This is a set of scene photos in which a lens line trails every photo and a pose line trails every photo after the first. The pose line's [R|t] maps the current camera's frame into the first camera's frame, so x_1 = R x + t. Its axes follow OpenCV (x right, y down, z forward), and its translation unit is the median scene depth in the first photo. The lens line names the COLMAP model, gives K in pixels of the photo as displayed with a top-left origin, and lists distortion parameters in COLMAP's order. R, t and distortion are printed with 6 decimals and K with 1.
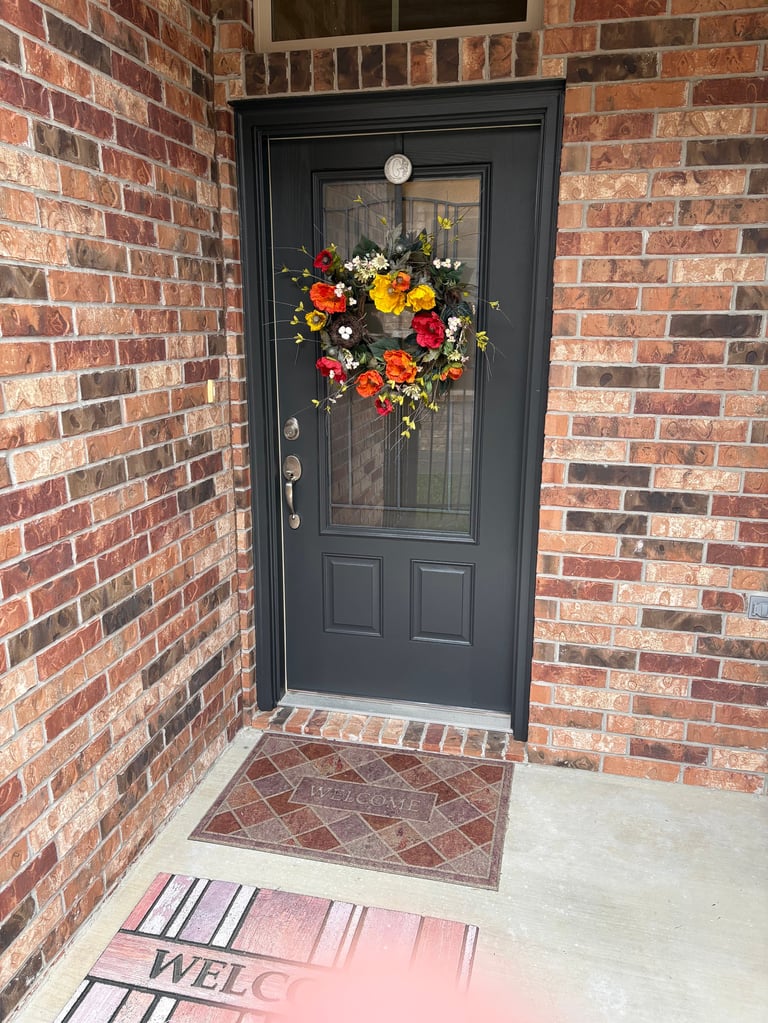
lens RADIAL K [[766.2, 0, 382.0], [0, 766.2, 507.6], [0, 0, 1]] dist [0.040349, -0.041299]
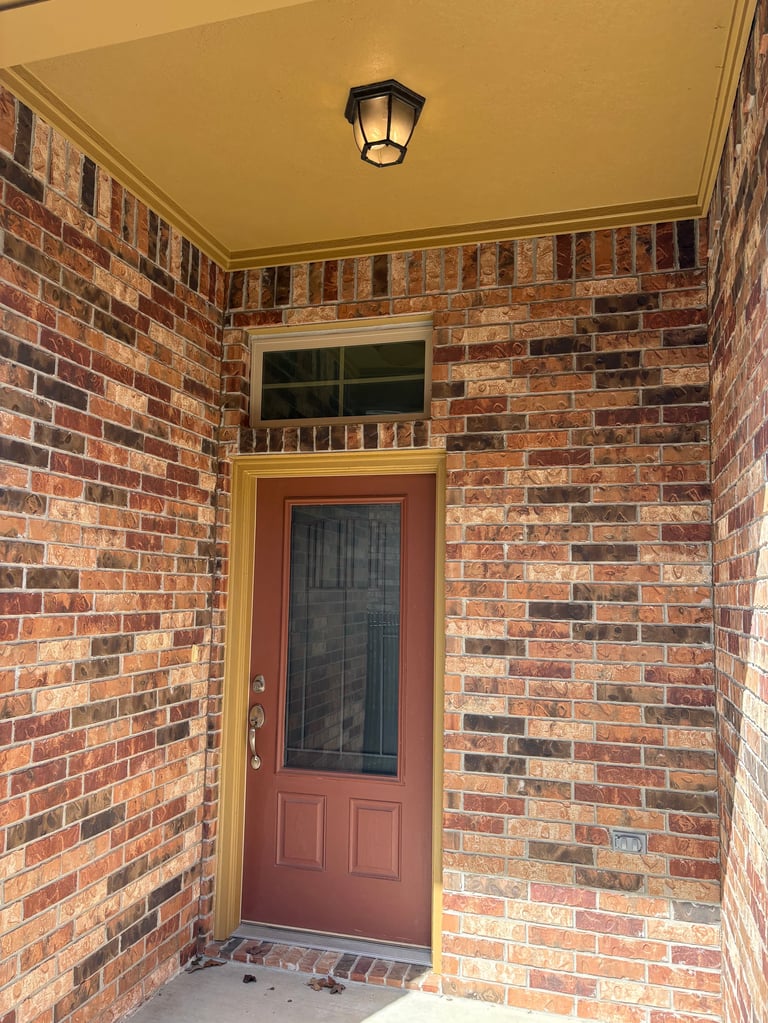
lens RADIAL K [[766.2, 0, 393.1], [0, 766.2, 514.2], [0, 0, 1]] dist [0.040349, -0.041299]
pose [[0.998883, 0.010223, -0.046138, 0.191560], [-0.025207, 0.941089, -0.337218, 0.066946], [0.039973, 0.338004, 0.940295, -0.339807]]
